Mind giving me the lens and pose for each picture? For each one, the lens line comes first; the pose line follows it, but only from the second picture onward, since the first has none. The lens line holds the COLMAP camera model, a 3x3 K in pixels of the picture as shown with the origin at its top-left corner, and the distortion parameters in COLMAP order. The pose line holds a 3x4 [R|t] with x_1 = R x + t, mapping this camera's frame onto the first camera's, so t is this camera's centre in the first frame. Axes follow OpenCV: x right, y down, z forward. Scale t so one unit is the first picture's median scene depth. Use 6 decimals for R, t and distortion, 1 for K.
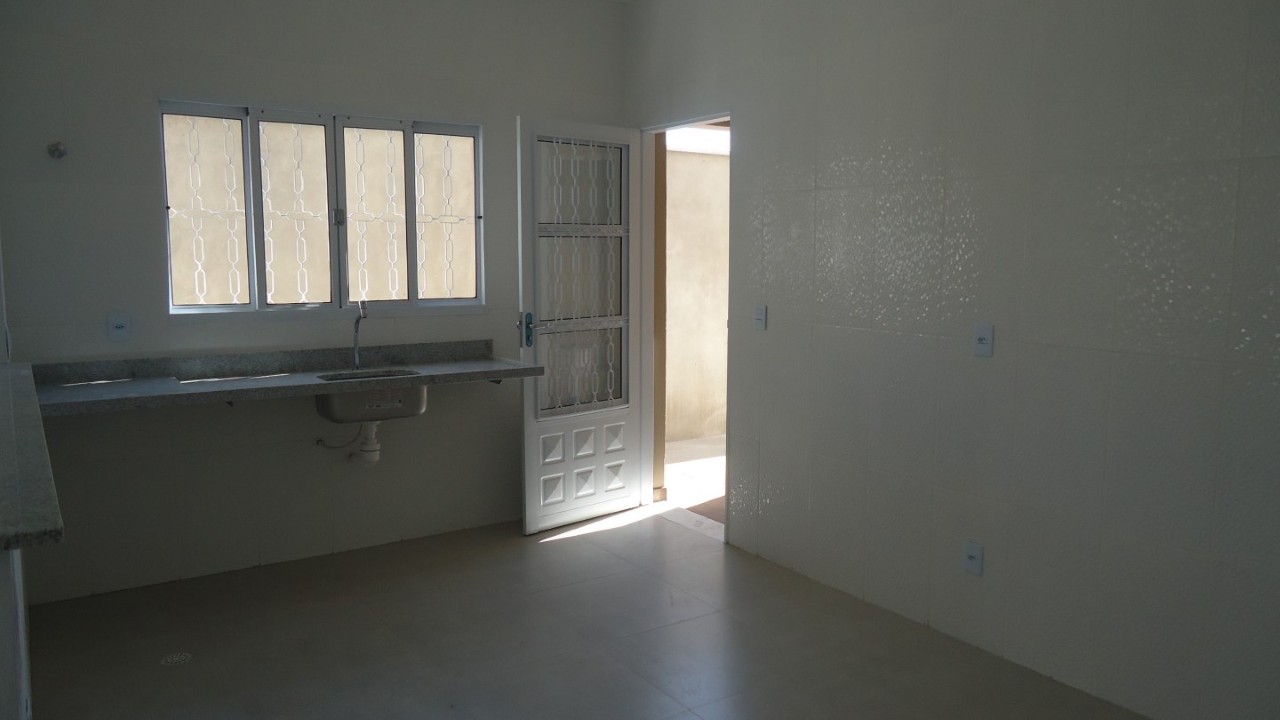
lens RADIAL K [[941.2, 0, 639.6], [0, 941.2, 347.7], [0, 0, 1]] dist [-0.003778, -0.003356]
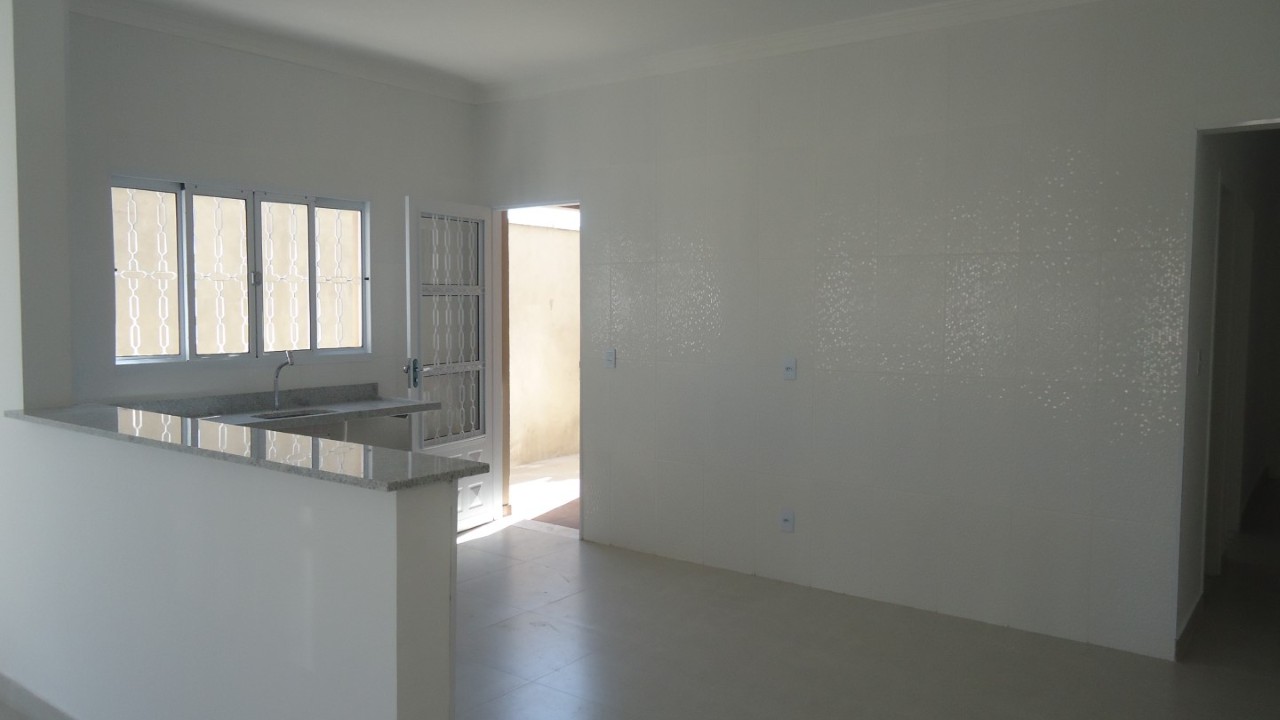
lens RADIAL K [[941.2, 0, 632.4], [0, 941.2, 357.8], [0, 0, 1]] dist [-0.003778, -0.003356]
pose [[0.945107, -0.018617, 0.326231, -0.249953], [0.033553, 0.998627, -0.040217, 0.018840], [-0.325034, 0.048956, 0.944434, -0.219866]]
